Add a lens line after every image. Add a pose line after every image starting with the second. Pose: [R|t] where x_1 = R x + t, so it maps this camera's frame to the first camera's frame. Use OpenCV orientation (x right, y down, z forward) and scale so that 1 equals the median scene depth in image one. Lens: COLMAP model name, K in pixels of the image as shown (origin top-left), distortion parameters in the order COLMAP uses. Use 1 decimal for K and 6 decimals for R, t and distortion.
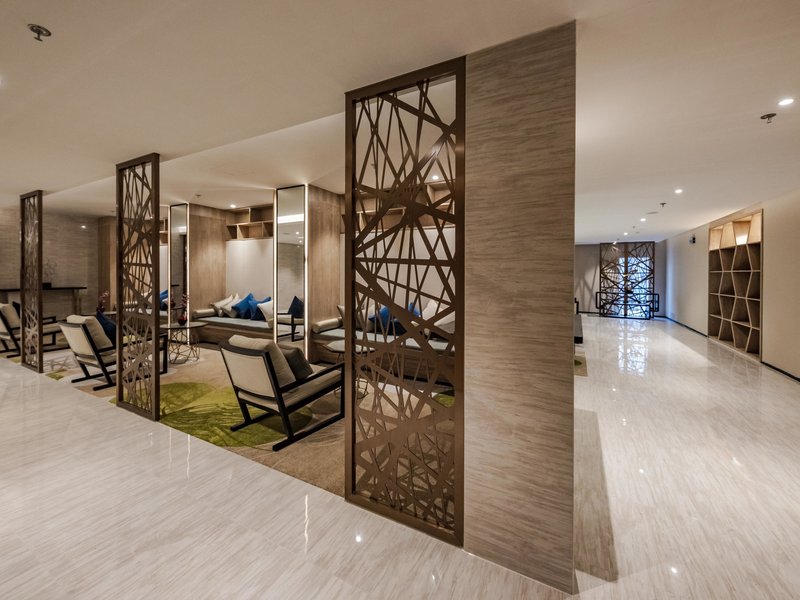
lens RADIAL K [[319.4, 0, 380.0], [0, 319.4, 273.7], [0, 0, 1]] dist [0.000810, -0.000161]
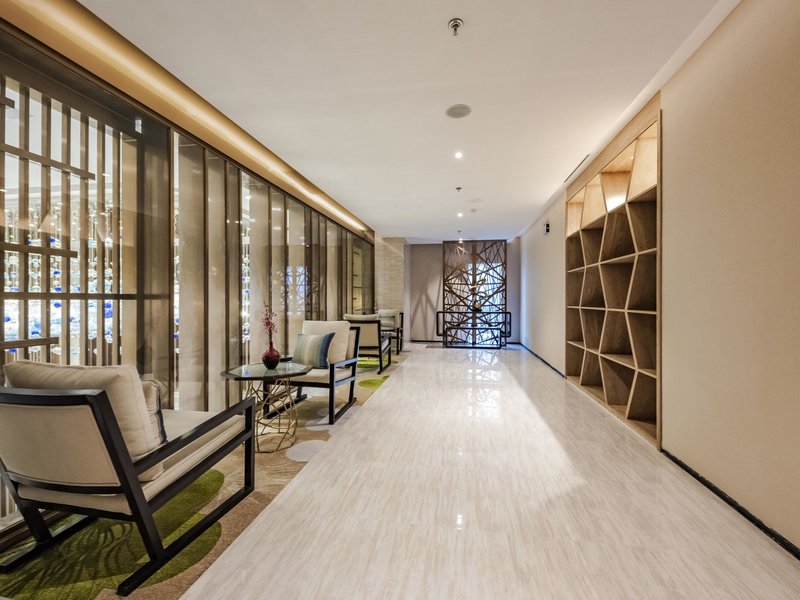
lens RADIAL K [[323.2, 0, 402.8], [0, 323.2, 299.4], [0, 0, 1]] dist [0.000097, 0.000156]
pose [[0.942464, -0.004929, 0.334272, 0.385894], [0.007078, 0.999961, -0.005214, 0.035331], [-0.334233, 0.007280, 0.942462, 0.382407]]
